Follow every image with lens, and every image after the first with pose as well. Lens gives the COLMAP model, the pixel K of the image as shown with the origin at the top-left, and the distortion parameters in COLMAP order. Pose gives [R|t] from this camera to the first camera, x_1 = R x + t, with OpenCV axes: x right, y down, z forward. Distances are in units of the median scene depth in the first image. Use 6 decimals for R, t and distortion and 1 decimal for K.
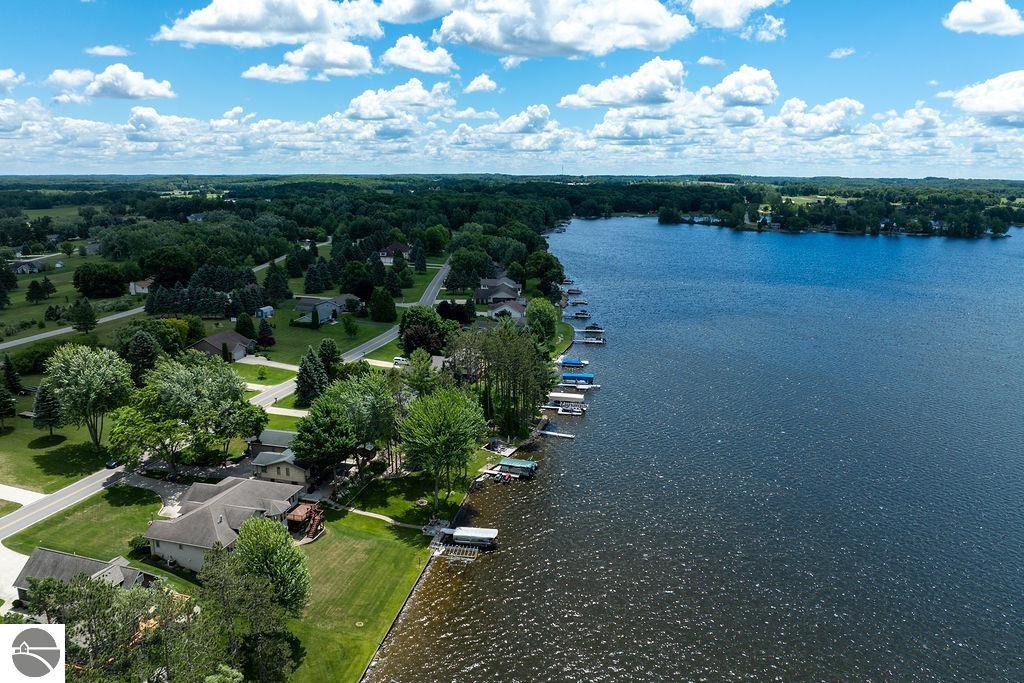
lens RADIAL K [[695.2, 0, 509.9], [0, 695.2, 386.1], [0, 0, 1]] dist [-0.032014, 0.002277]
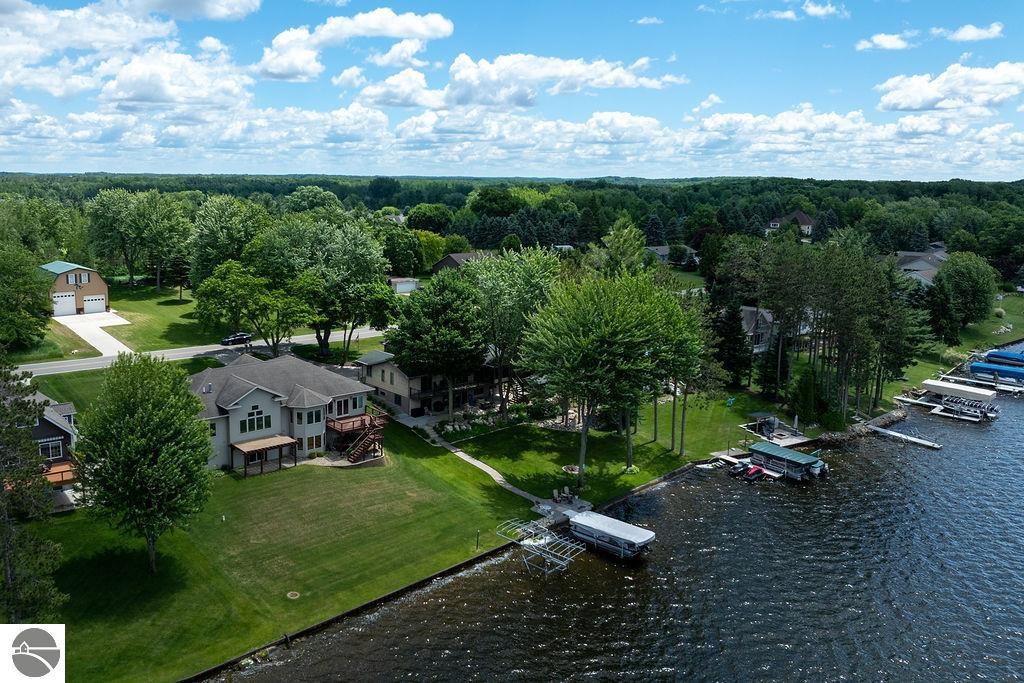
lens RADIAL K [[814.0, 0, 438.7], [0, 814.0, 336.9], [0, 0, 1]] dist [-0.064837, 0.000360]
pose [[0.799306, 0.115166, -0.589785, 0.173246], [-0.174480, 0.983660, -0.044388, 0.108162], [0.575035, 0.138386, 0.806340, 0.371553]]
